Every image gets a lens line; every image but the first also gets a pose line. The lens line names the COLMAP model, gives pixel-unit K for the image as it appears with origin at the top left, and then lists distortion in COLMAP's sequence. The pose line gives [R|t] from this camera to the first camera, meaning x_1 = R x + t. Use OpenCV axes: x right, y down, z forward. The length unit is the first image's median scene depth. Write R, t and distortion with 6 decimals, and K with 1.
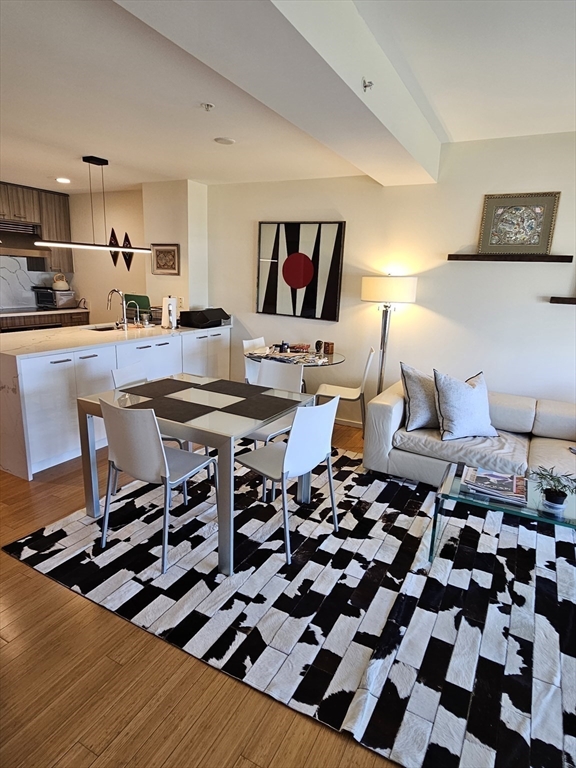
lens RADIAL K [[442.6, 0, 287.6], [0, 442.6, 384.1], [0, 0, 1]] dist [0.000672, -0.002719]
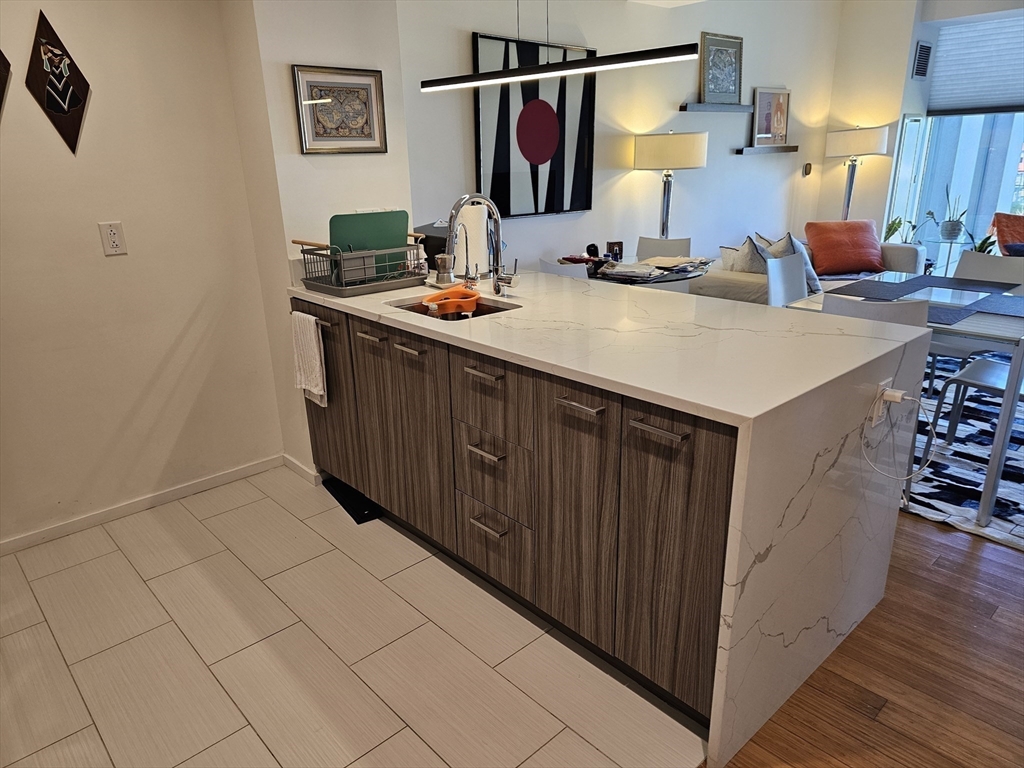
lens RADIAL K [[691.7, 0, 506.8], [0, 691.7, 391.6], [0, 0, 1]] dist [0.030155, -0.015286]
pose [[0.328875, -0.350967, 0.876734, -1.266962], [0.266816, 0.925085, 0.270236, -0.280372], [-0.905897, 0.145053, 0.397881, 1.024229]]
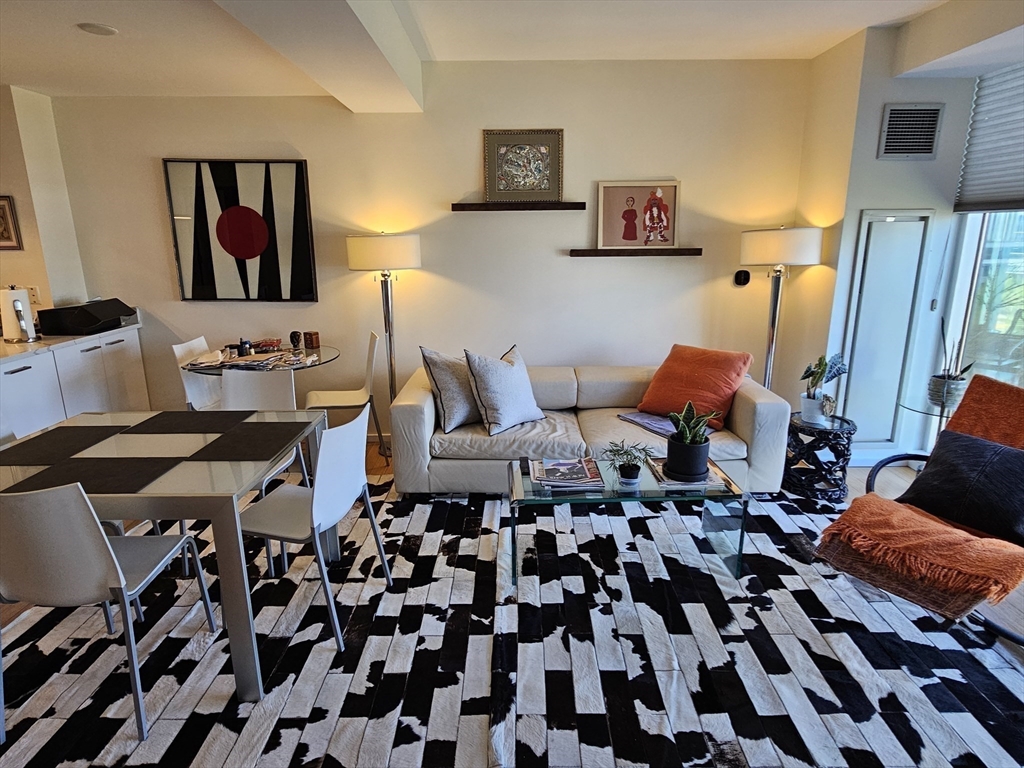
lens RADIAL K [[590.1, 0, 512.9], [0, 590.1, 384.4], [0, 0, 1]] dist [0.000672, -0.002719]
pose [[0.877072, -0.162419, 0.452068, -0.084579], [0.154885, 0.986460, 0.053919, -0.016598], [-0.454704, 0.022728, 0.890352, 0.019385]]
